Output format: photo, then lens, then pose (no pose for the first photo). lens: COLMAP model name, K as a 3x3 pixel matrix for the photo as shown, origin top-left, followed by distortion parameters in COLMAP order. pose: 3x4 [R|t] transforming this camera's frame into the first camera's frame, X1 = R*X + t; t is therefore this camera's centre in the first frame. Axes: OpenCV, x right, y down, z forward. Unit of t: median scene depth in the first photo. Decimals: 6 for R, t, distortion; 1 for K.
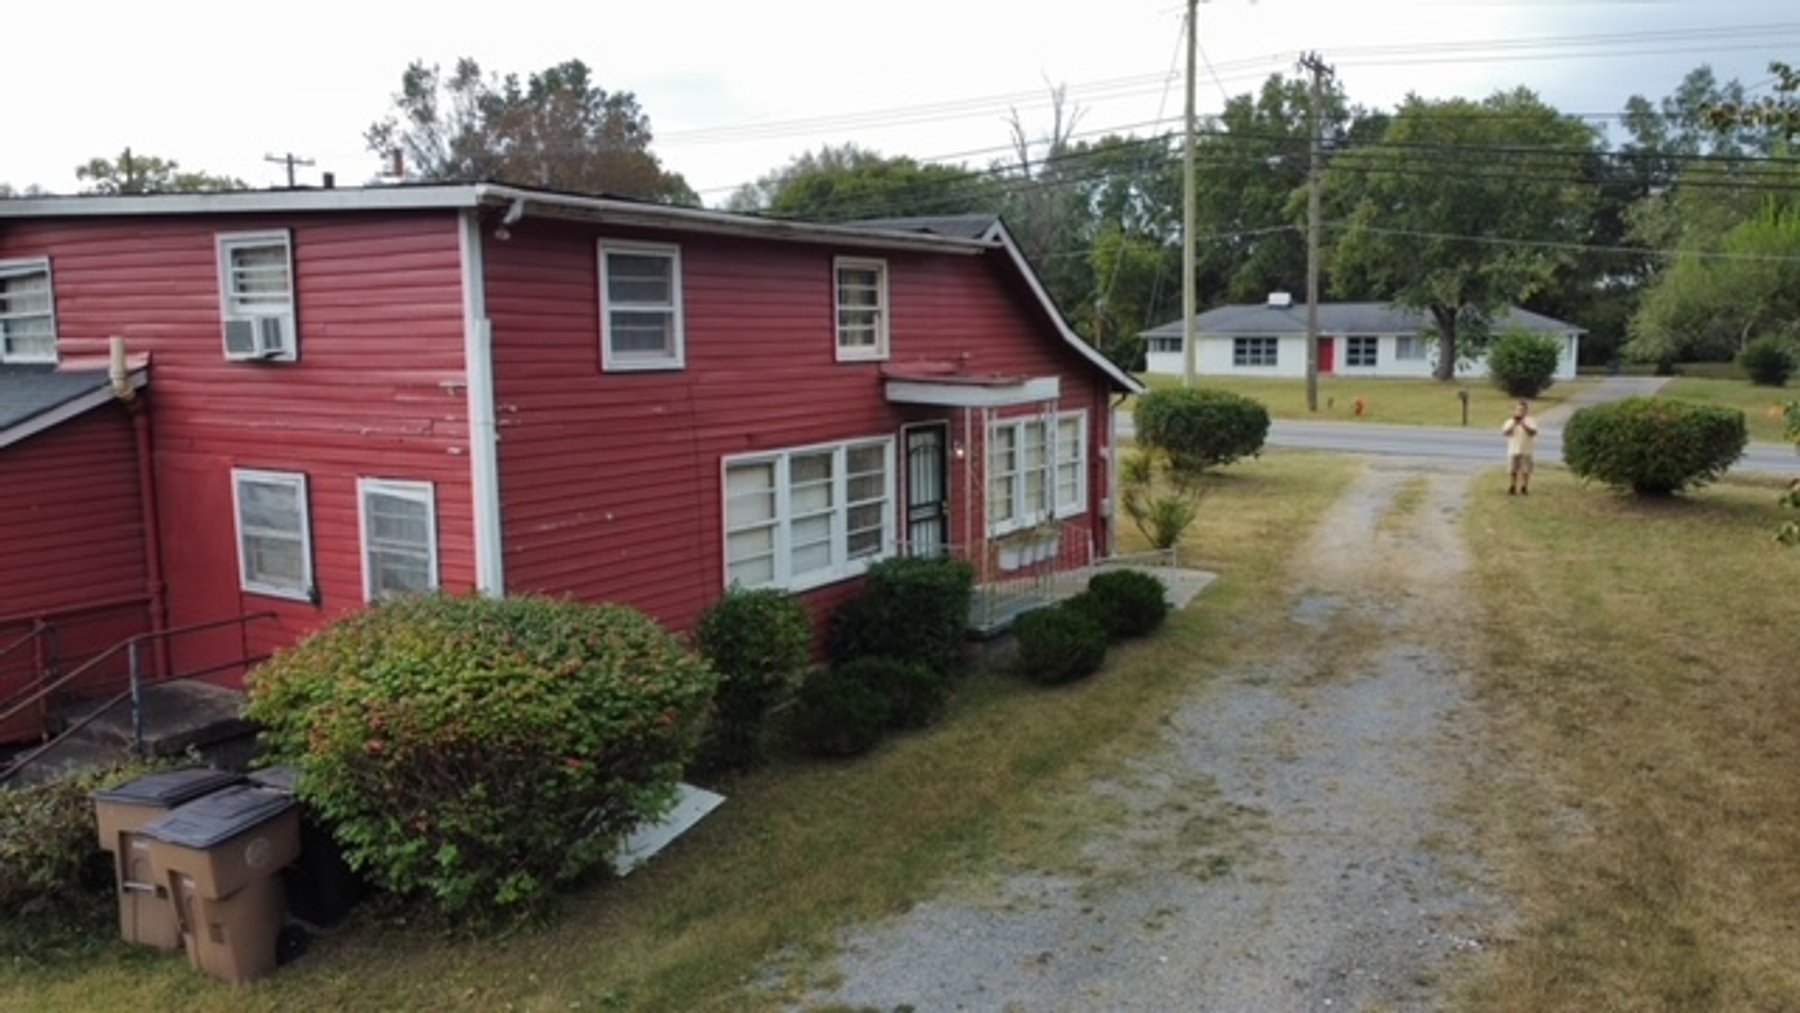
lens RADIAL K [[1359.7, 0, 914.1], [0, 1359.7, 505.5], [0, 0, 1]] dist [0.001060, -0.026760]
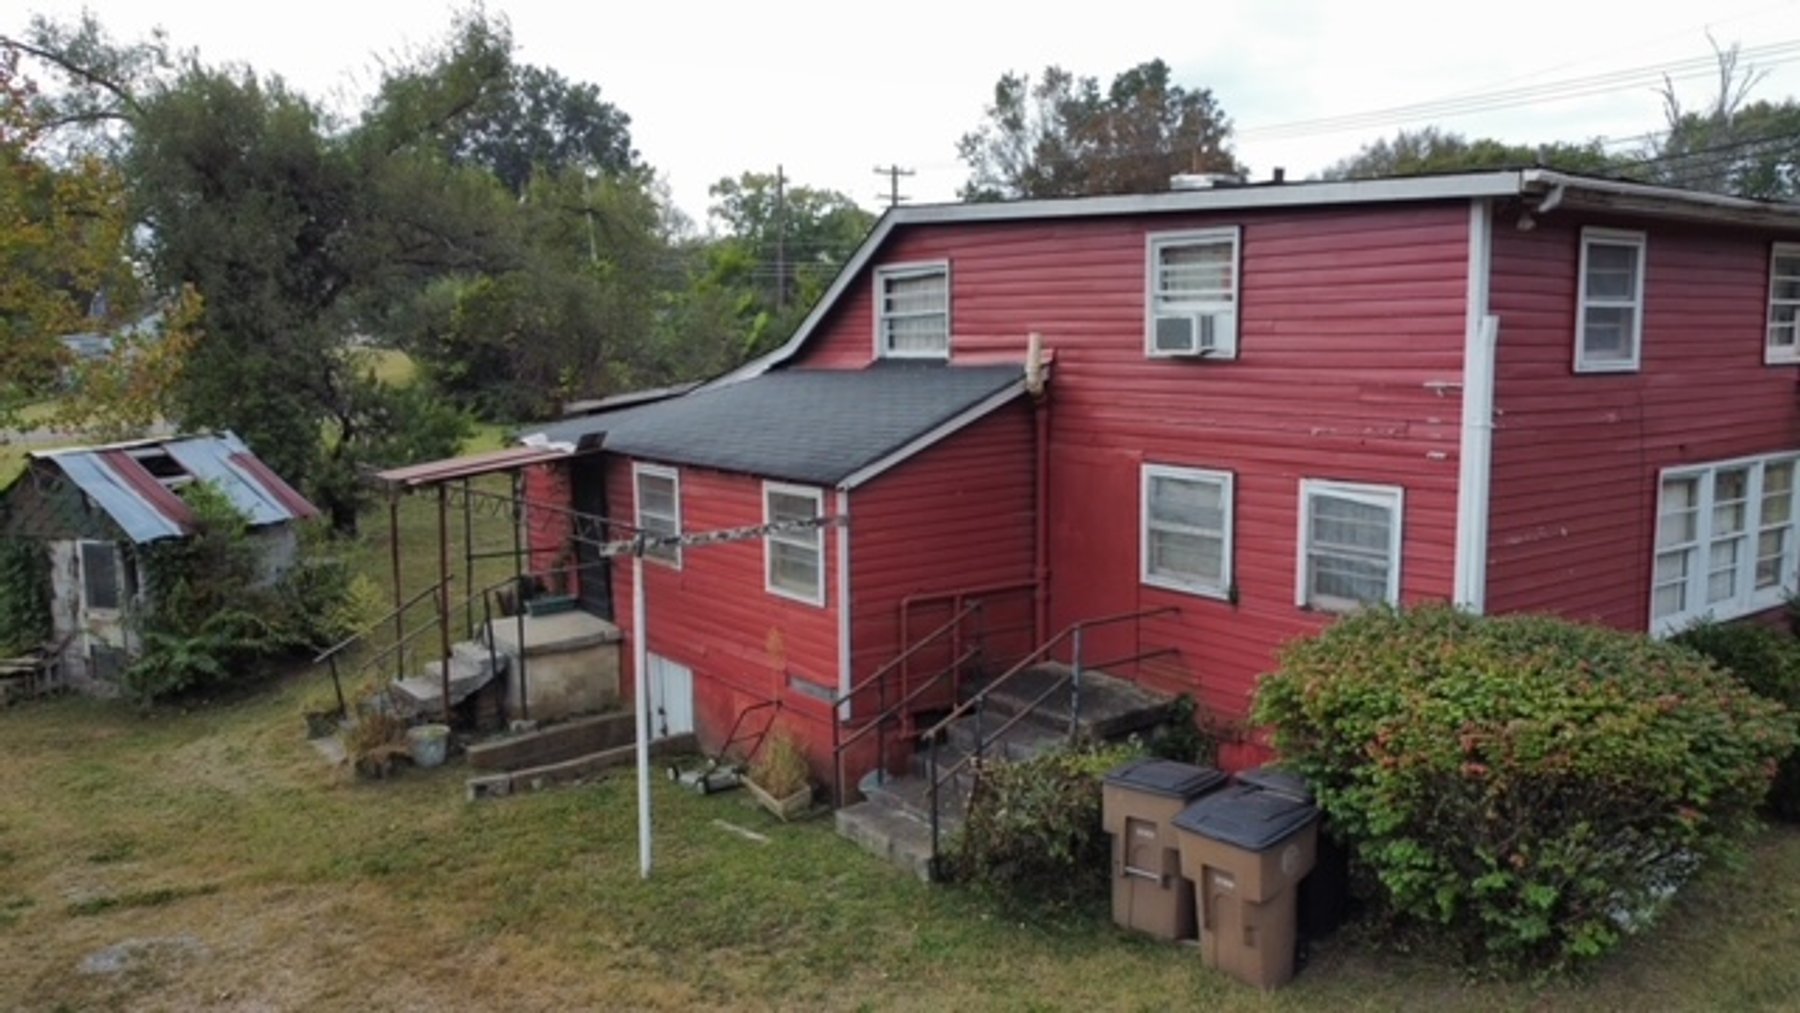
lens RADIAL K [[1358.0, 0, 903.7], [0, 1358.0, 508.2], [0, 0, 1]] dist [0.011052, -0.012519]
pose [[0.929474, 0.048353, -0.365706, -0.292545], [-0.047375, 0.998809, 0.011652, 0.002764], [0.365834, 0.006495, 0.930657, -0.014972]]
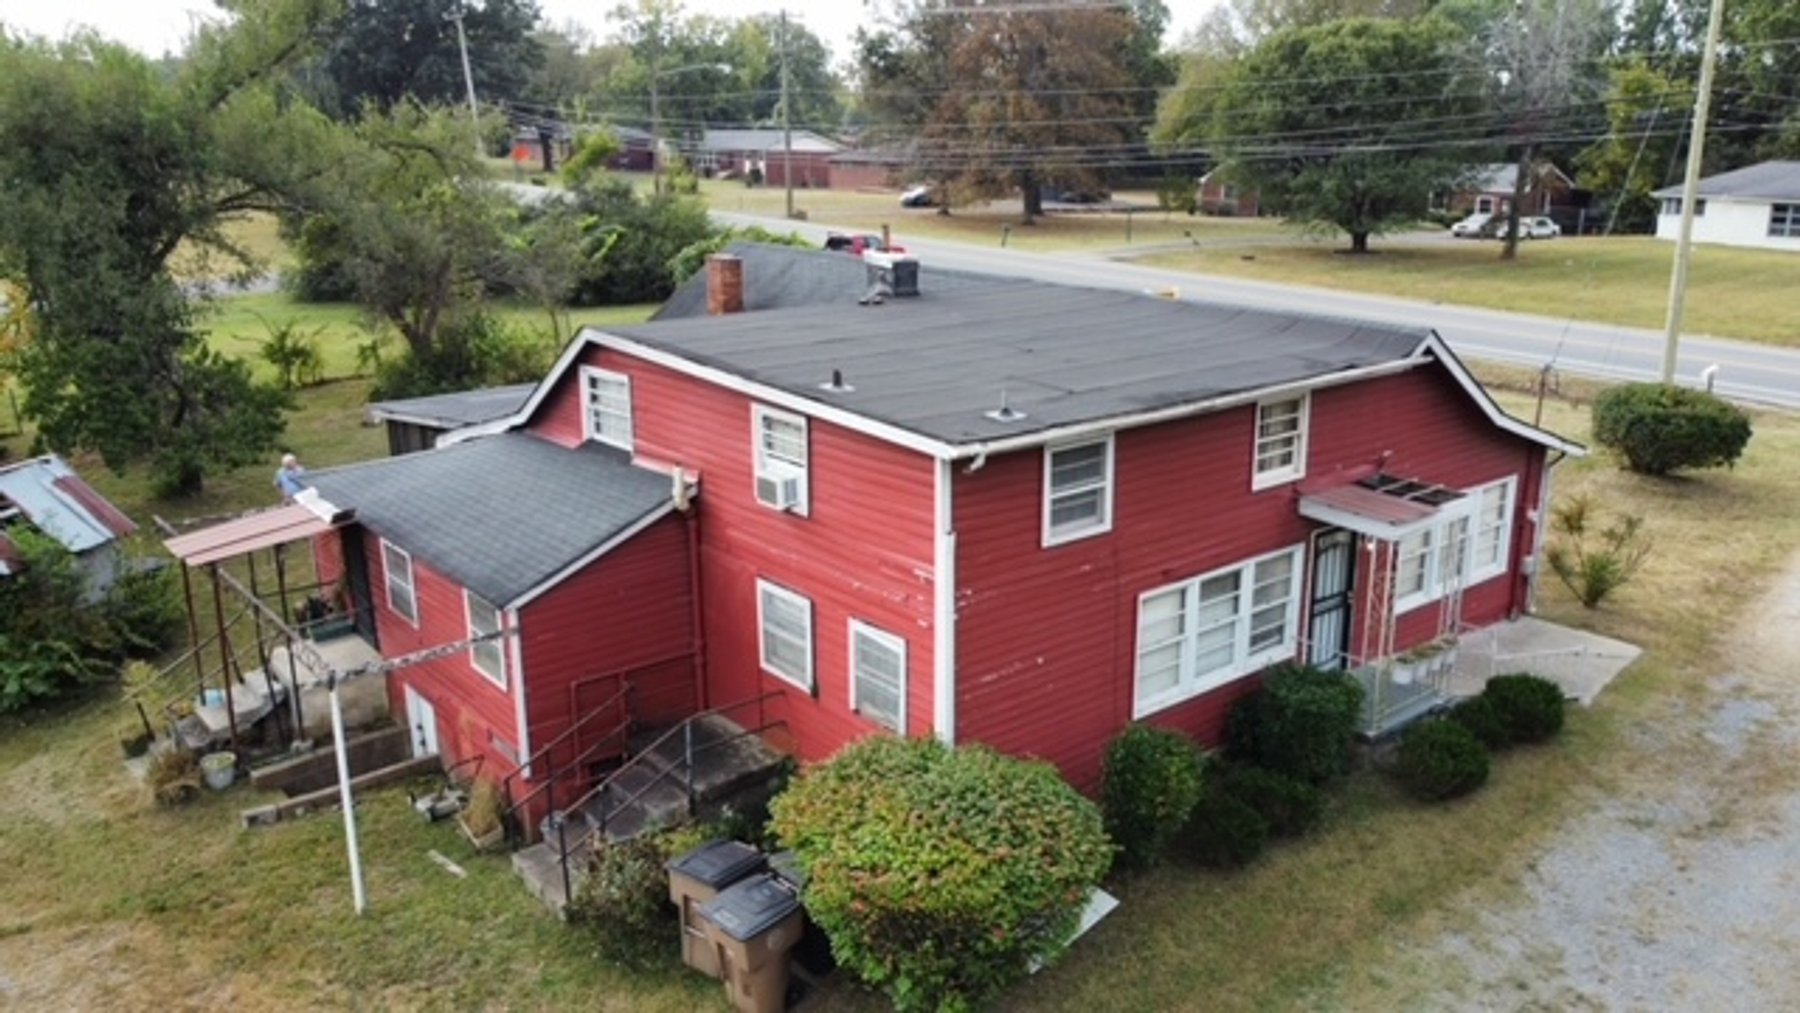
lens RADIAL K [[1363.3, 0, 903.7], [0, 1363.3, 505.3], [0, 0, 1]] dist [0.001062, -0.002952]
pose [[0.944130, 0.094456, -0.315748, 0.031047], [-0.046149, 0.986501, 0.157120, -0.303481], [0.326326, -0.133770, 0.935744, -0.155769]]
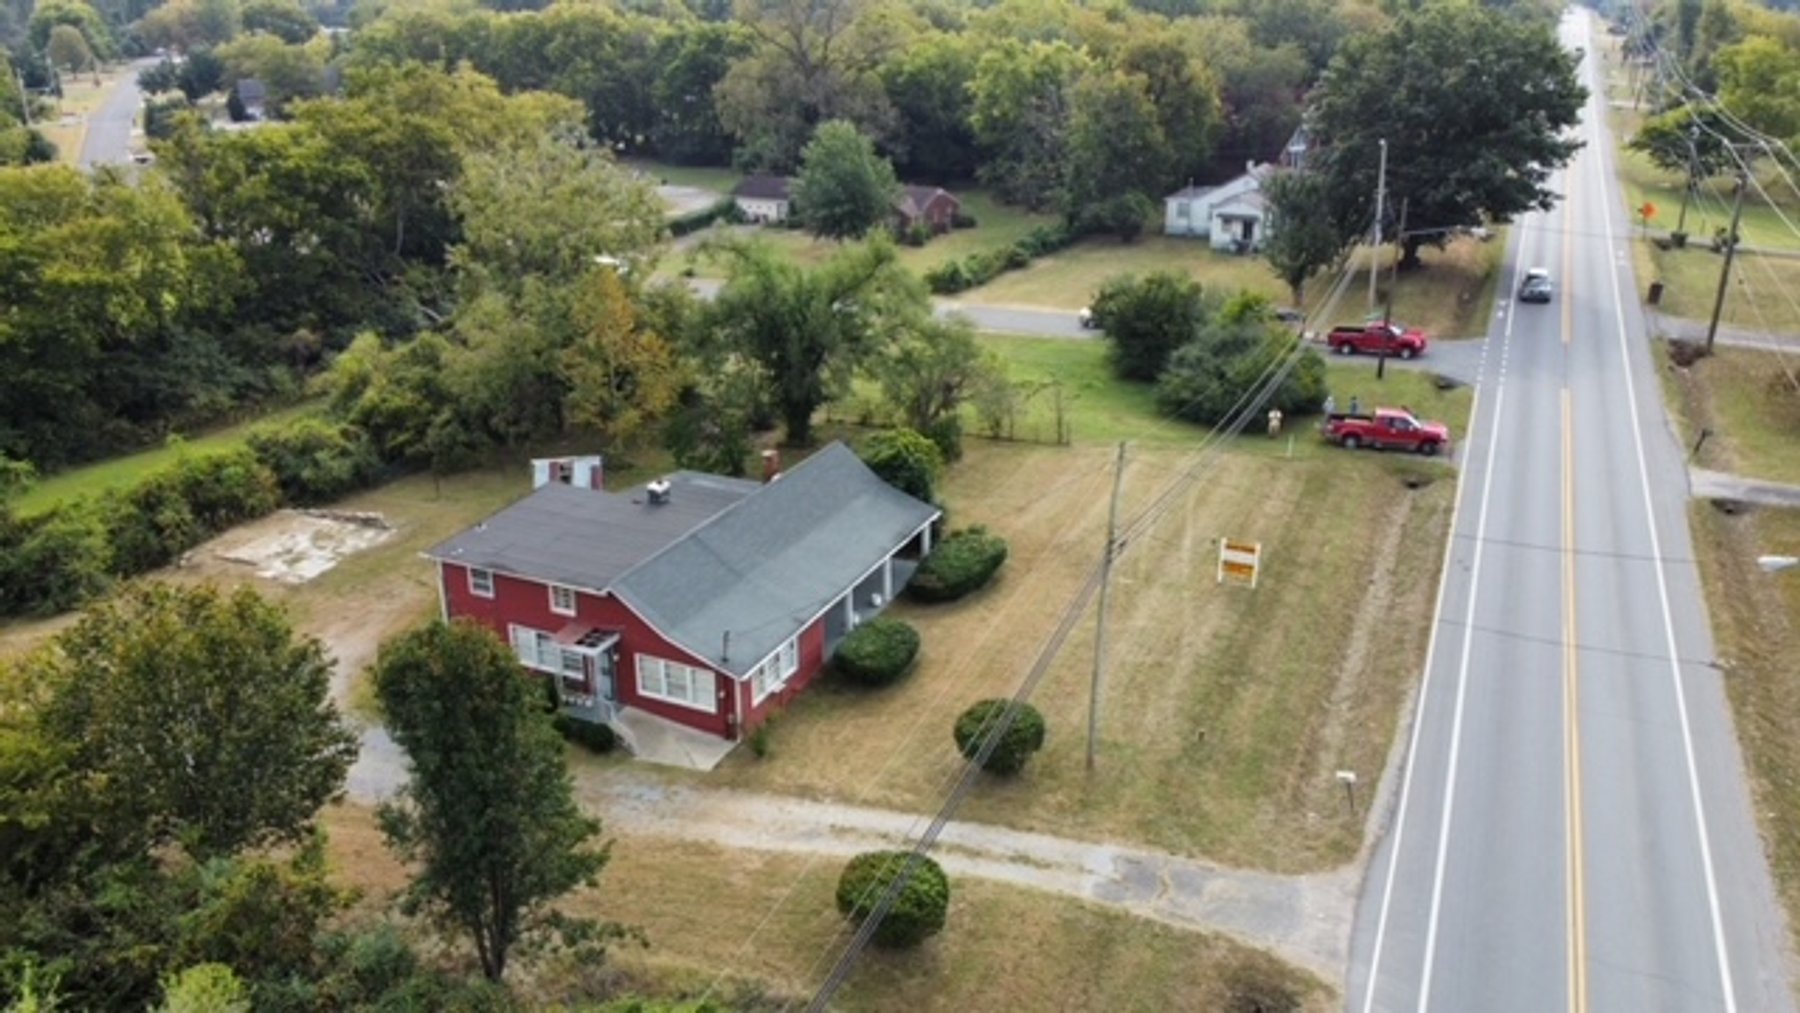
lens RADIAL K [[1360.6, 0, 903.2], [0, 1360.6, 505.8], [0, 0, 1]] dist [0.005238, -0.006514]
pose [[0.115811, 0.364897, -0.923817, 3.410521], [-0.130962, 0.927565, 0.349959, -1.837695], [0.984600, 0.080456, 0.155210, 1.535625]]
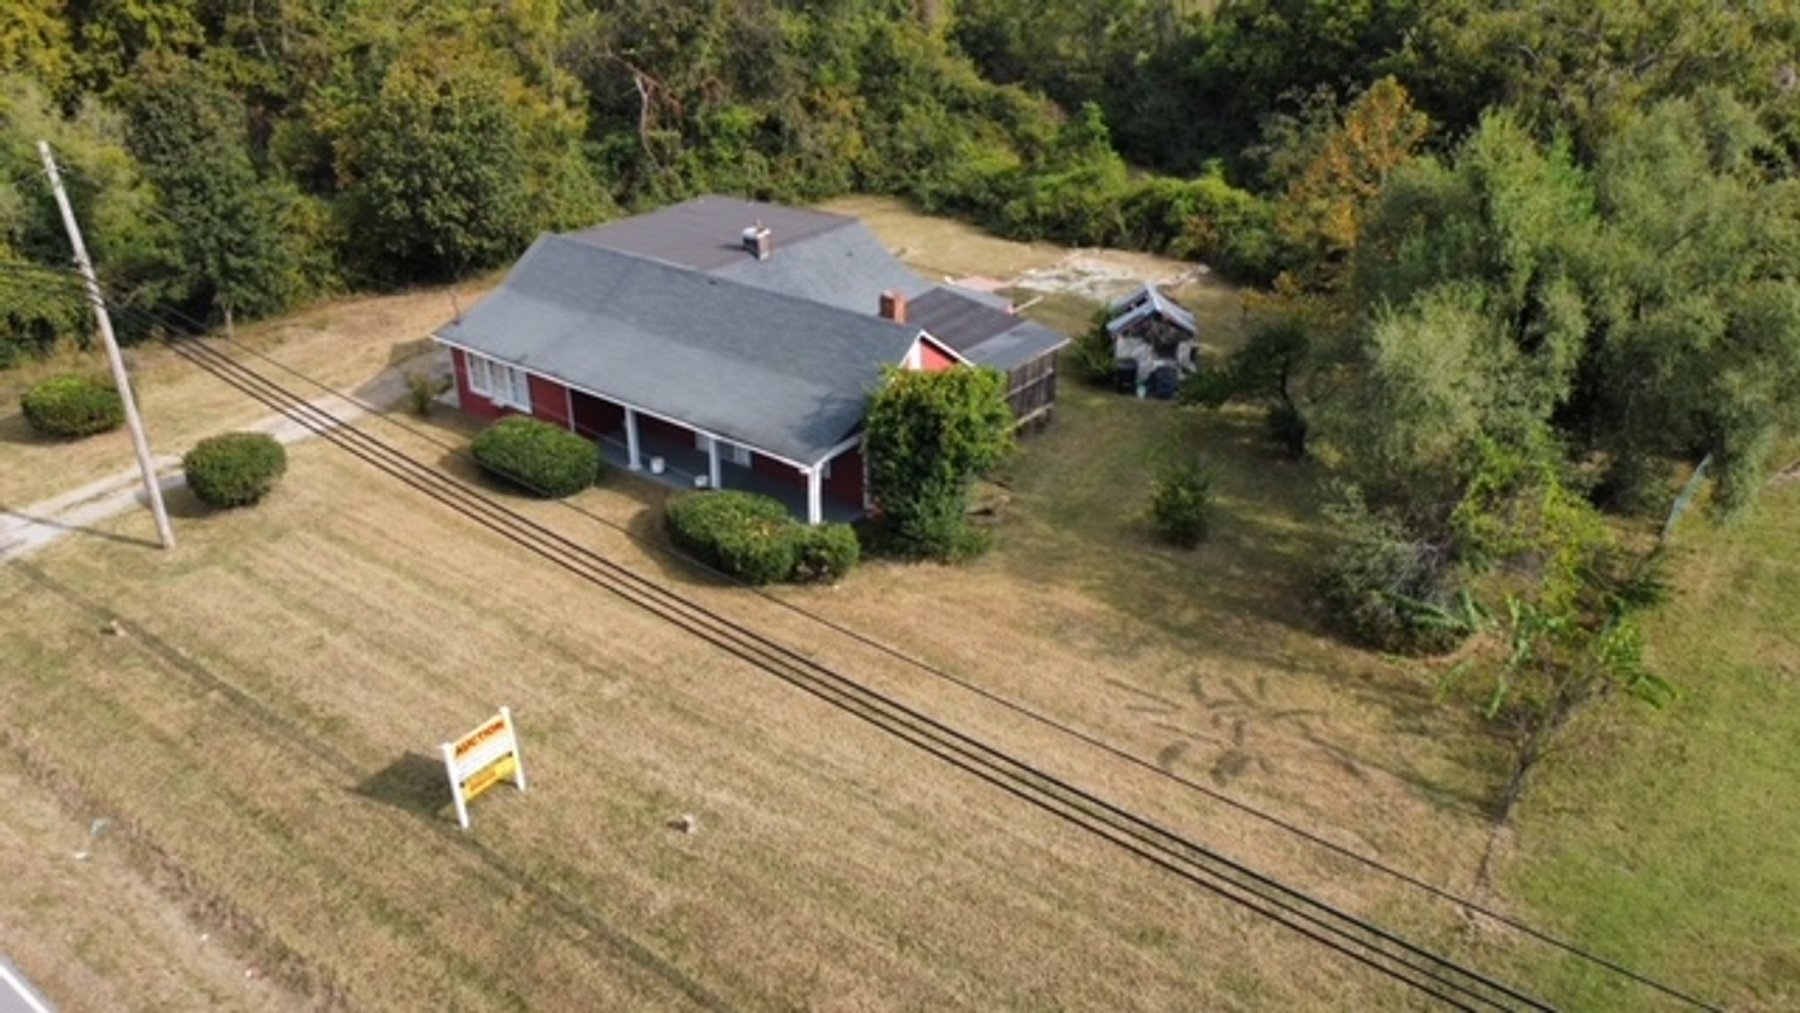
lens RADIAL K [[1359.5, 0, 904.6], [0, 1359.5, 509.5], [0, 0, 1]] dist [0.001888, -0.008469]
pose [[-0.993662, -0.045114, 0.102959, -1.333556], [0.021726, 0.821583, 0.569675, -1.774797], [-0.110290, 0.568301, -0.815396, 4.733887]]
